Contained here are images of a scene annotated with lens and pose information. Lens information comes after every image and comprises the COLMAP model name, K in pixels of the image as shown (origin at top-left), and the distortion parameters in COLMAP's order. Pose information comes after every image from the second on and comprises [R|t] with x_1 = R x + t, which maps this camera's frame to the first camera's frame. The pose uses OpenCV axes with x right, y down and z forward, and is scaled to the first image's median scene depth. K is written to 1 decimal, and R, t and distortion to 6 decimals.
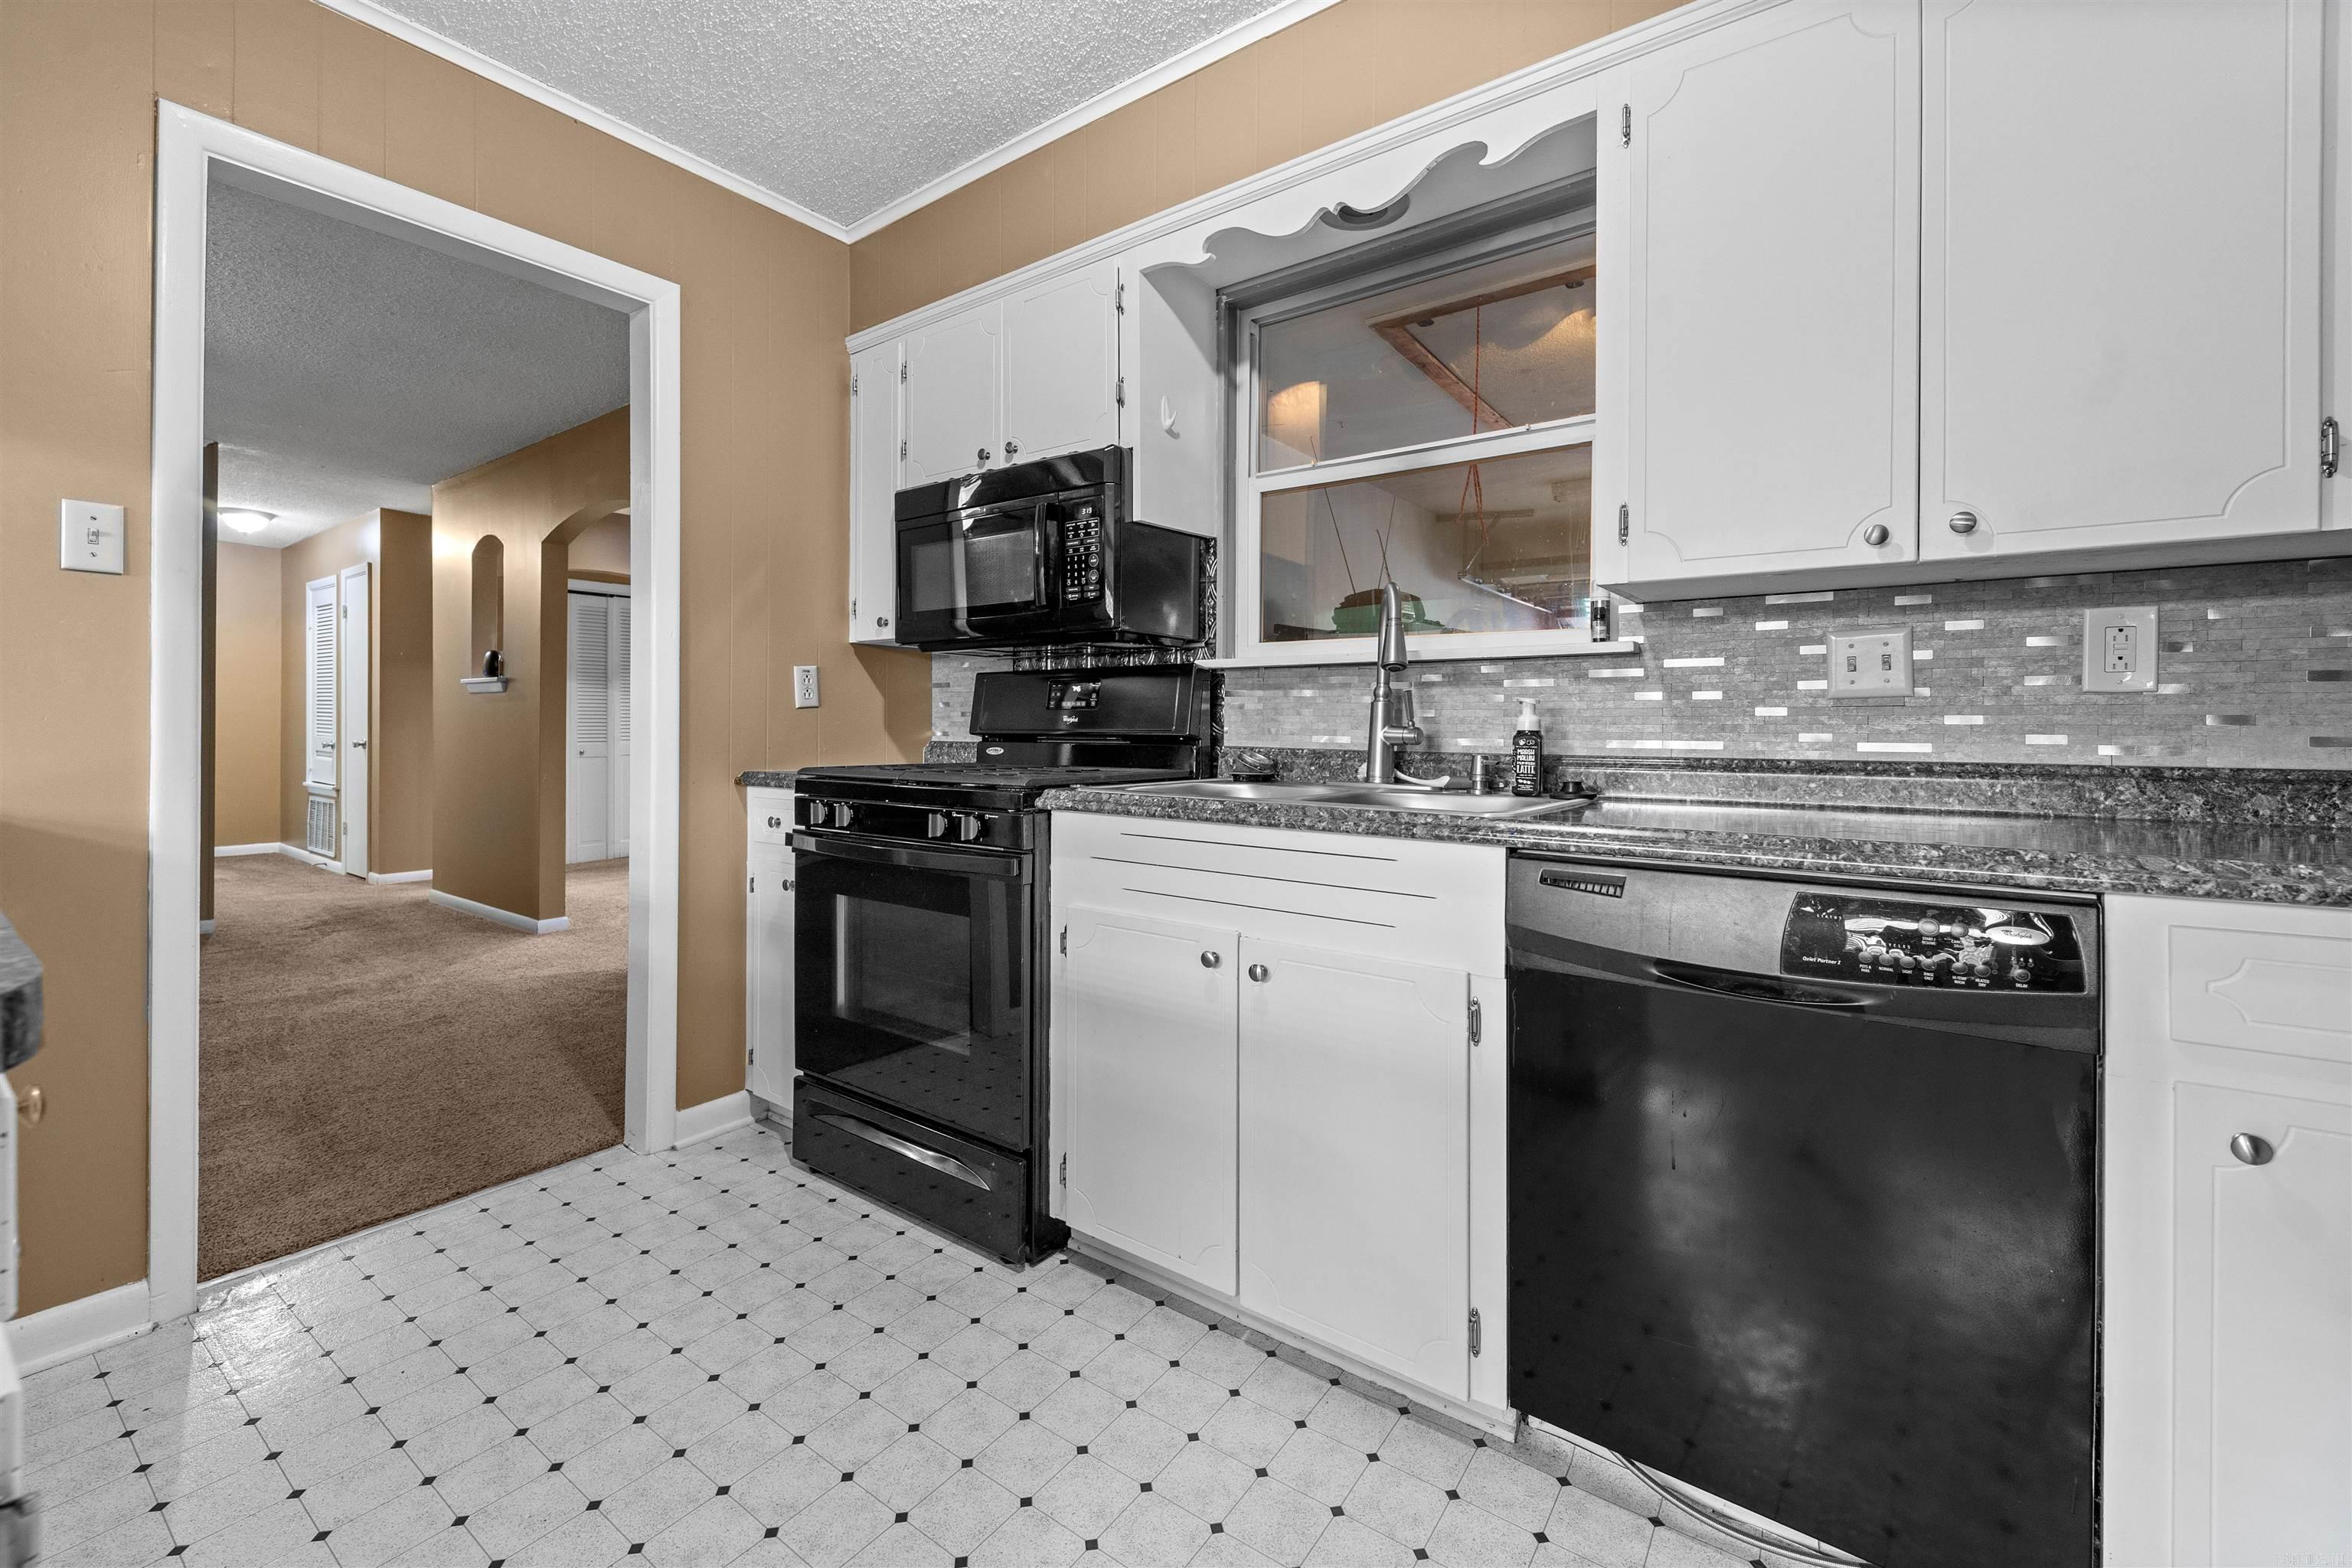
lens RADIAL K [[971.2, 0, 1156.9], [0, 971.2, 729.8], [0, 0, 1]] dist [0.006101, -0.003017]
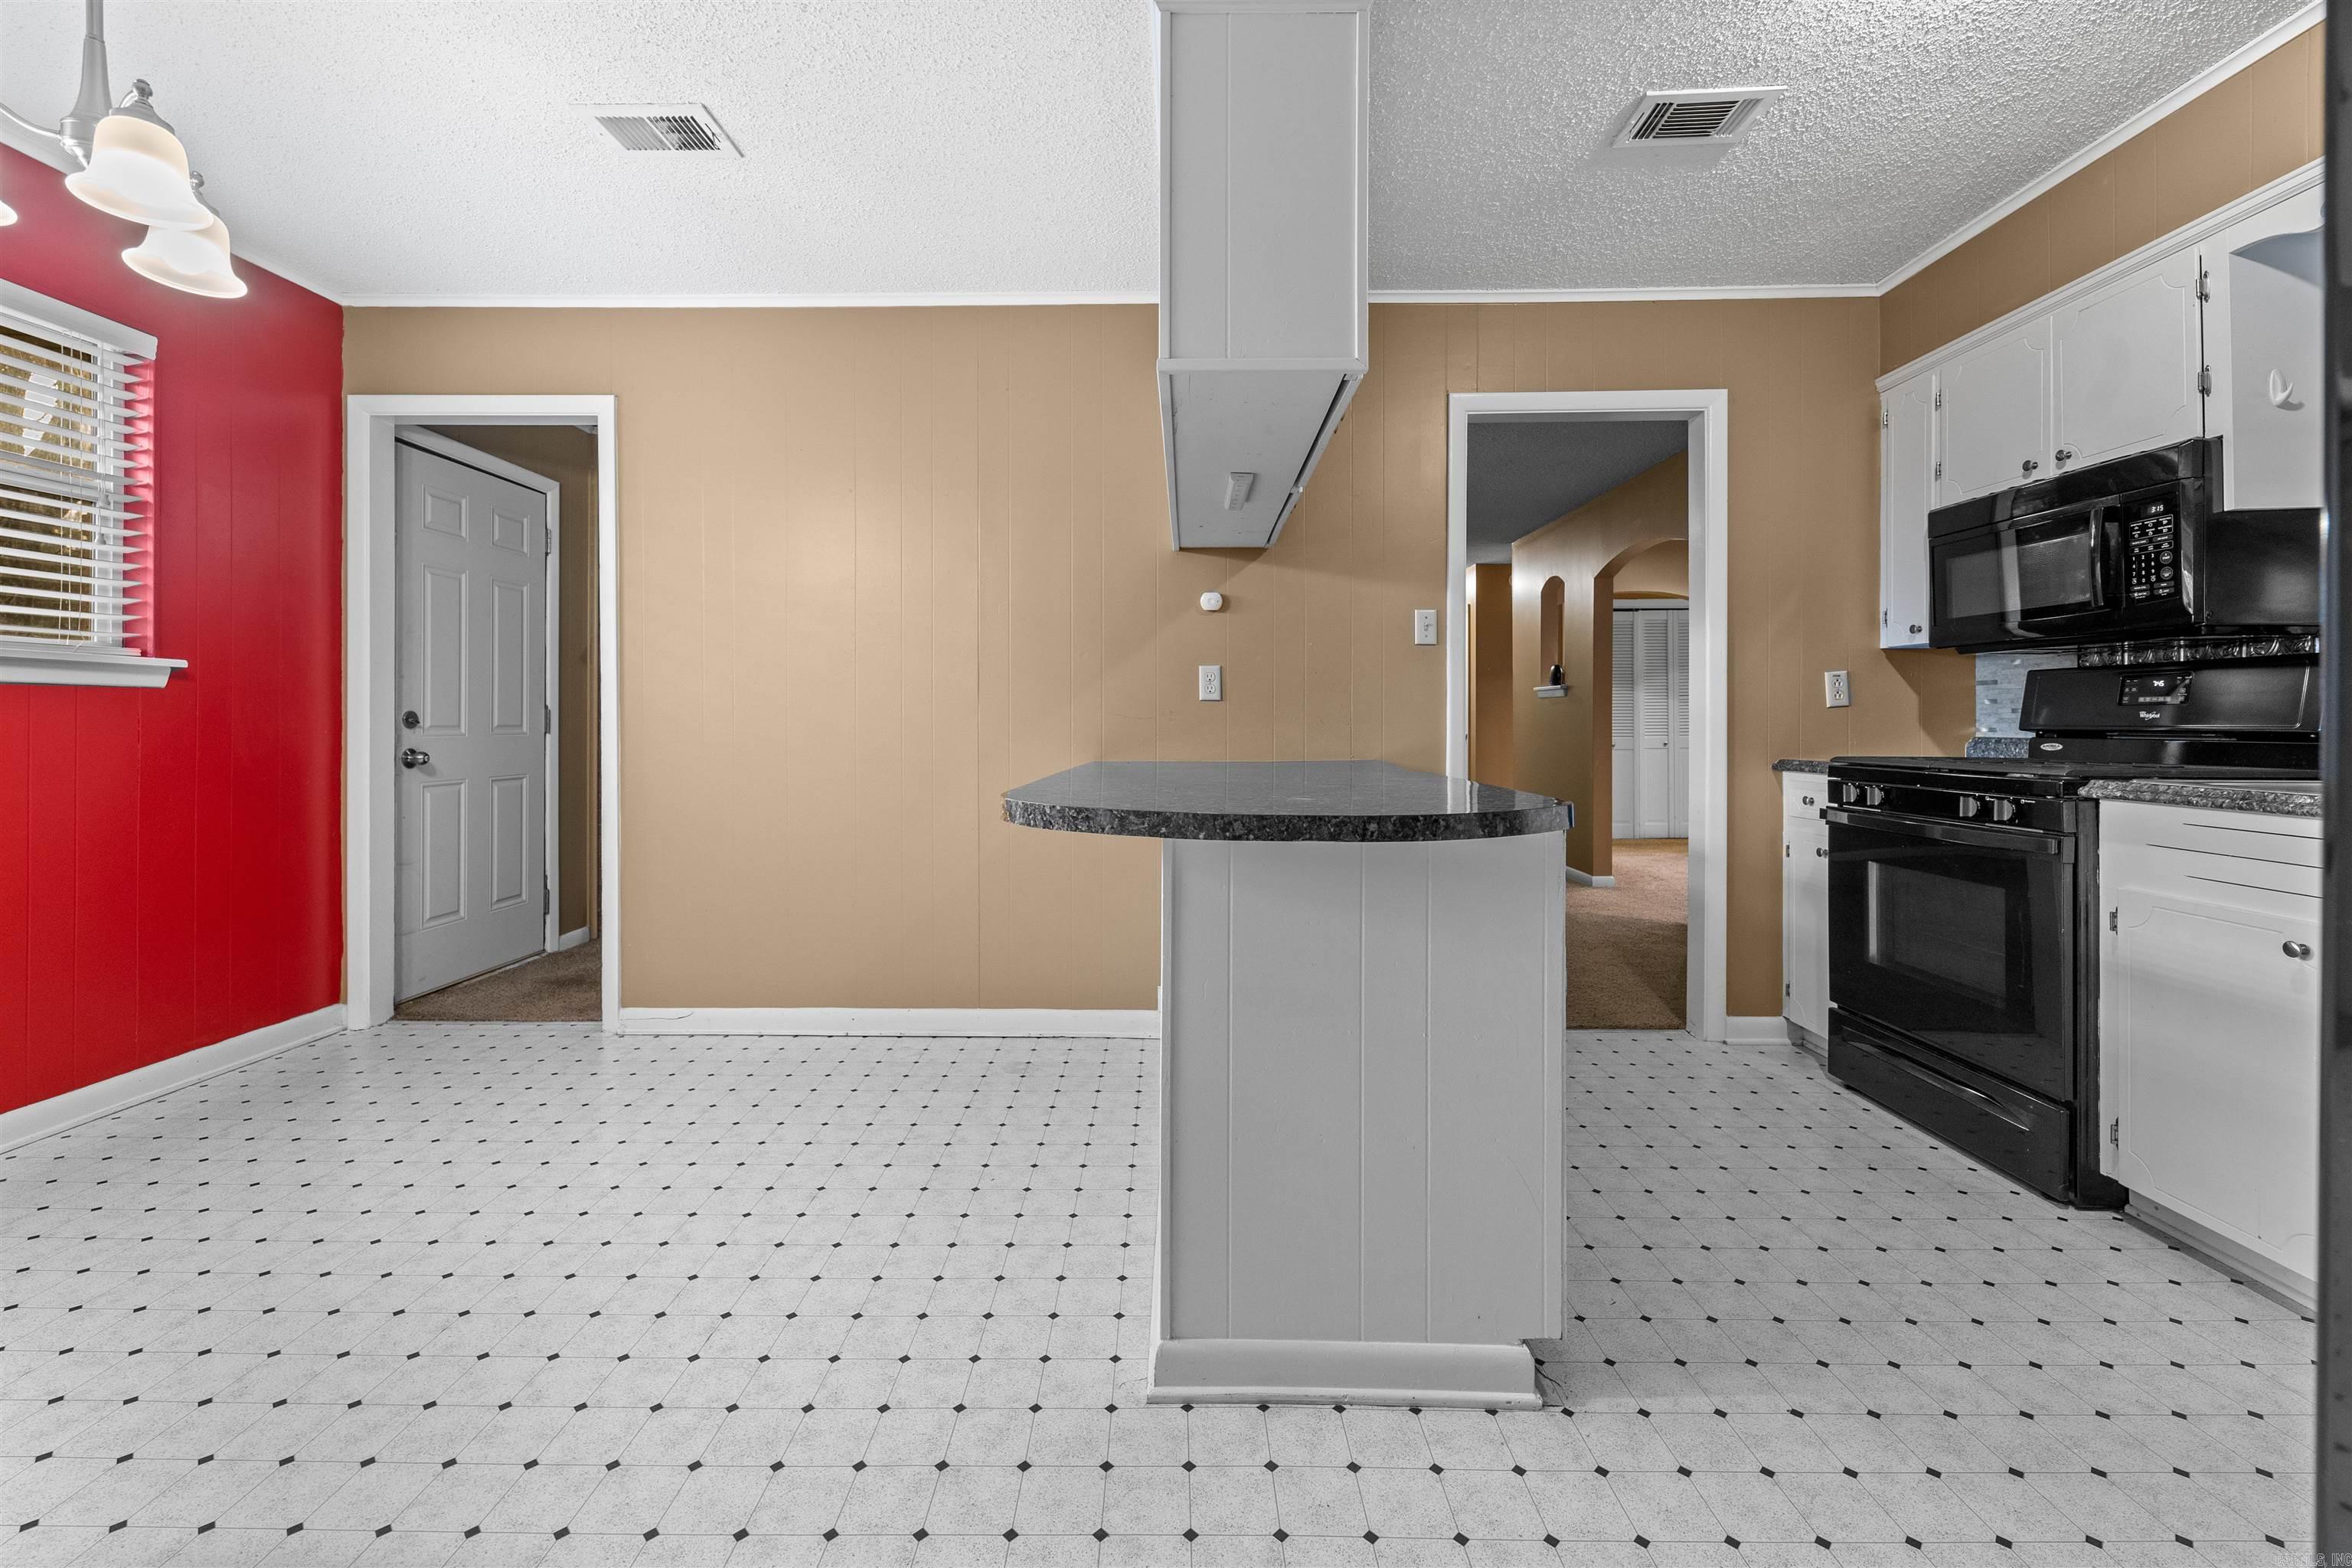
lens RADIAL K [[971.2, 0, 1167.2], [0, 971.2, 713.5], [0, 0, 1]] dist [0.006101, -0.003017]
pose [[0.587783, -0.007970, -0.808979, 0.134625], [-0.003259, 0.999920, -0.012220, 0.002938], [0.809012, 0.009819, 0.587710, -0.406351]]
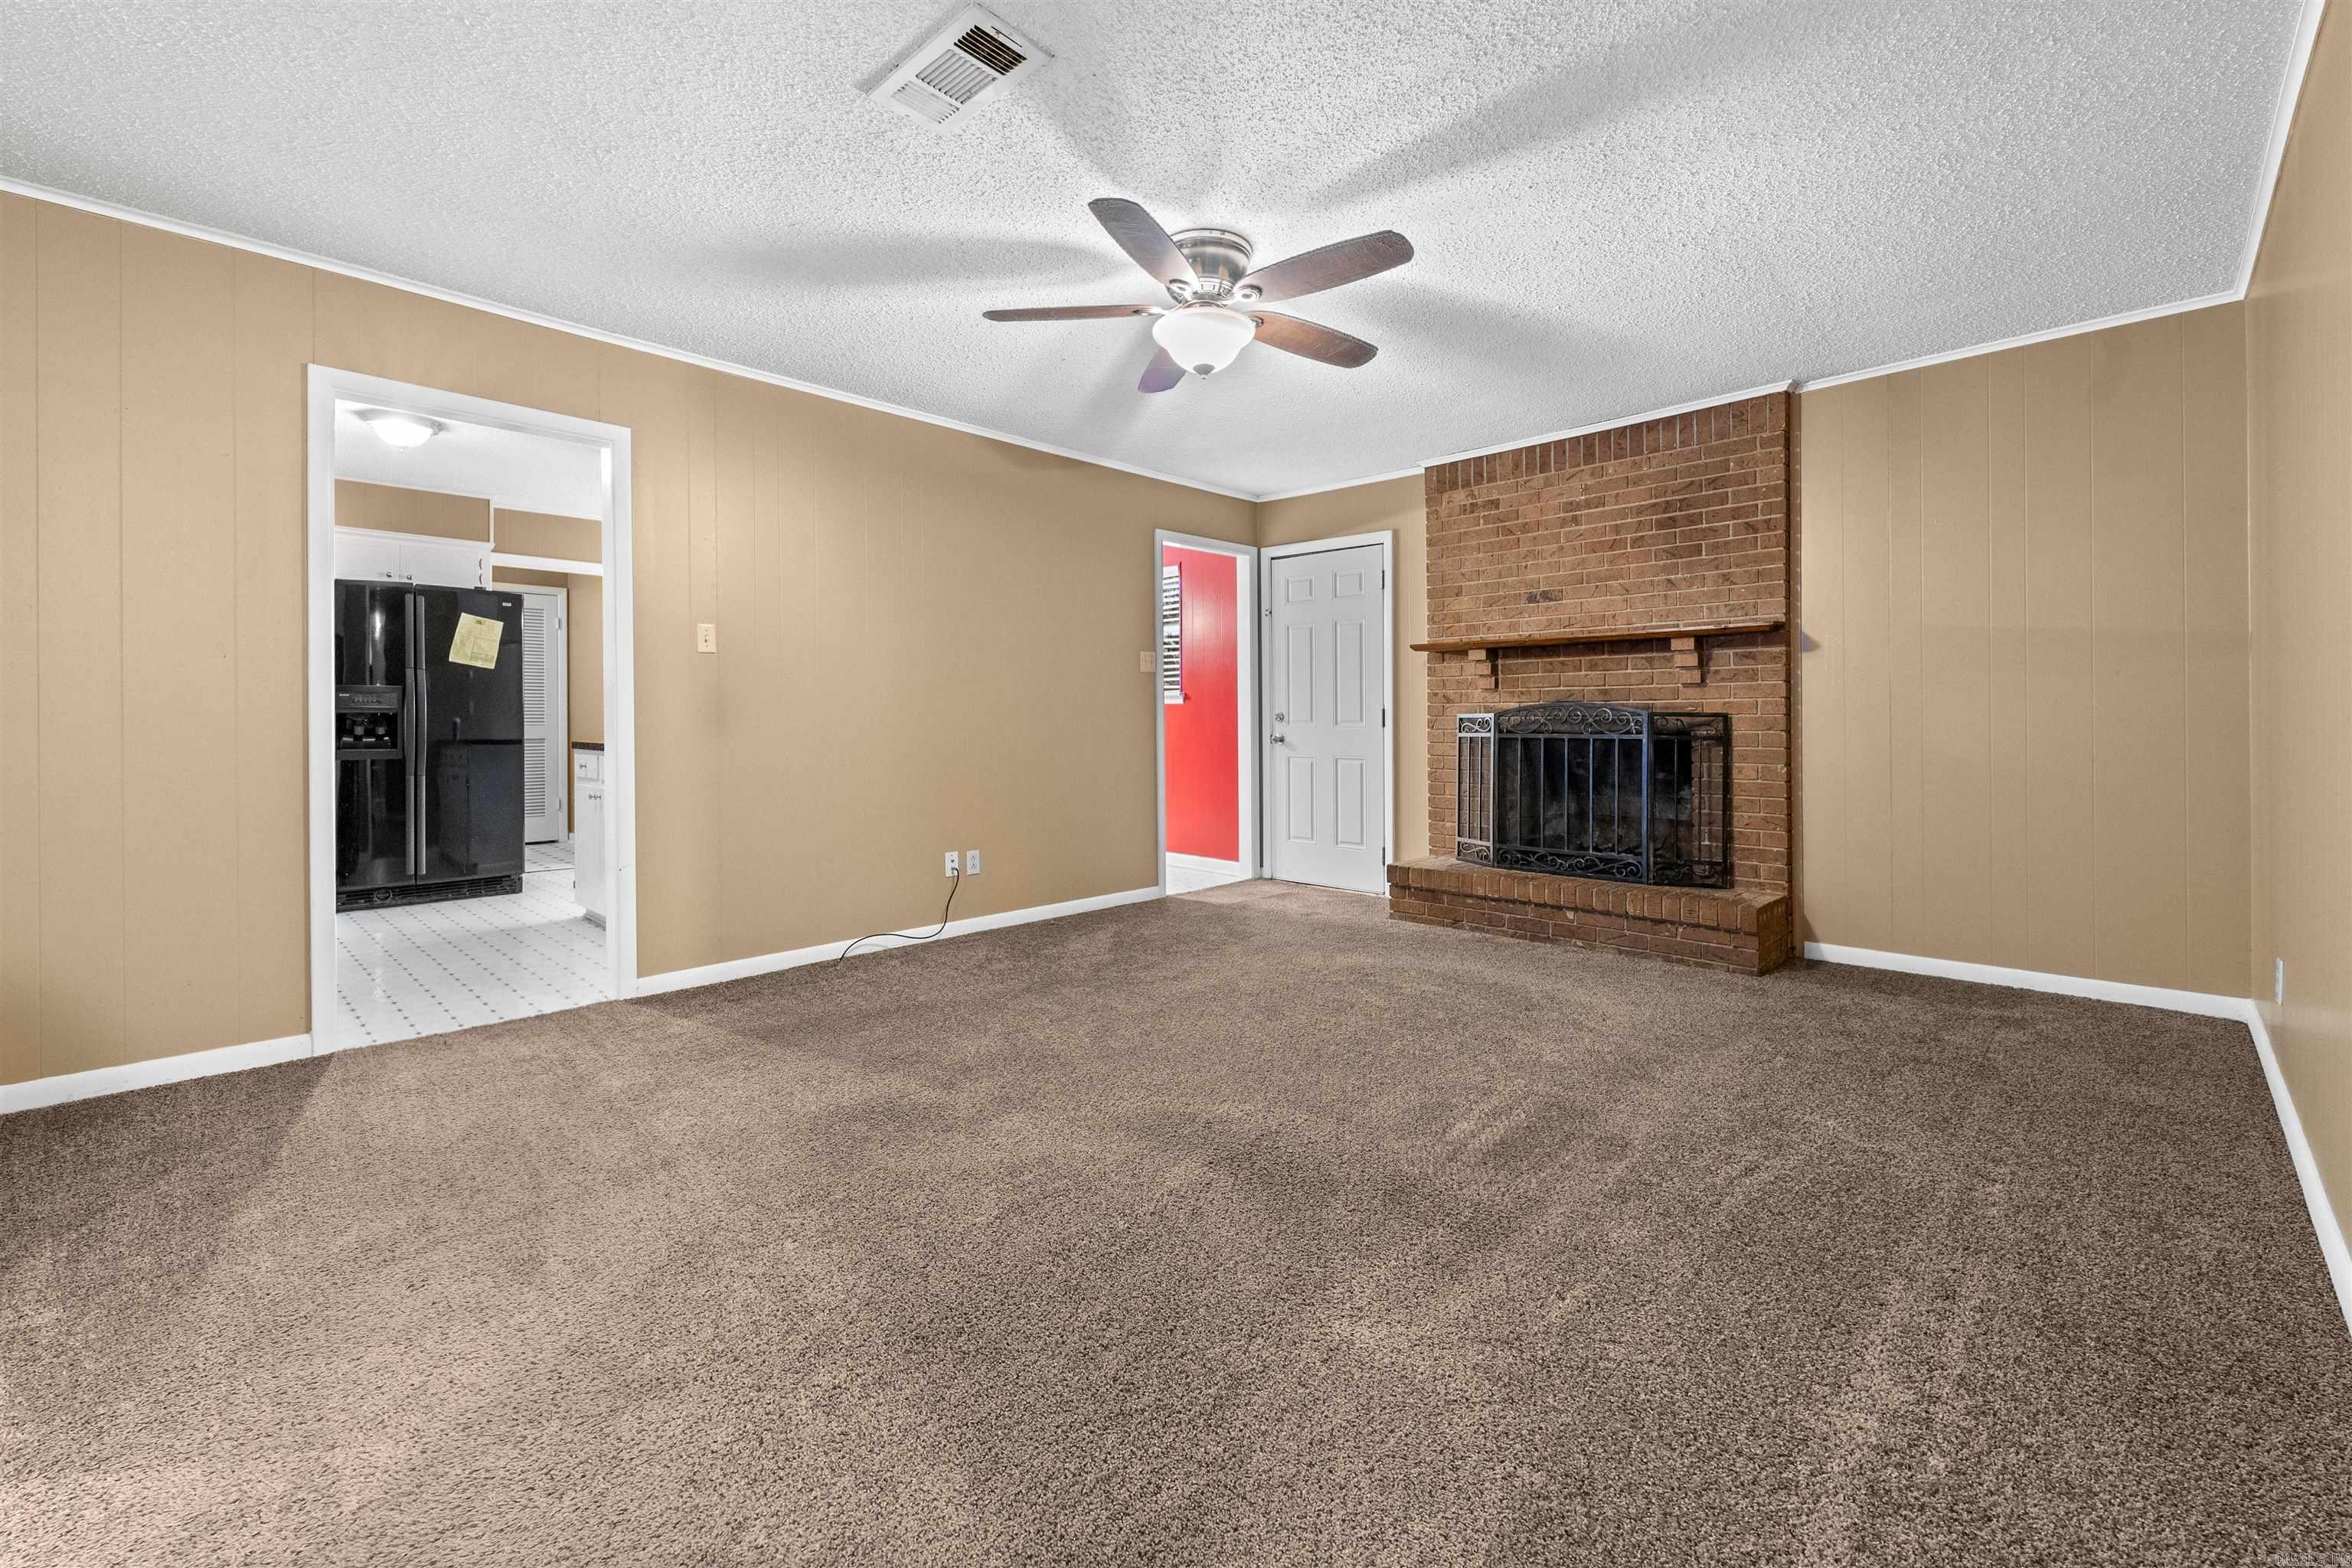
lens RADIAL K [[971.2, 0, 1156.6], [0, 971.2, 709.6], [0, 0, 1]] dist [0.006101, -0.003017]
pose [[-0.990290, -0.002235, 0.139001, -1.826425], [-0.003053, 0.999979, -0.005674, -0.006315], [-0.138986, -0.006043, -0.990276, 2.181012]]
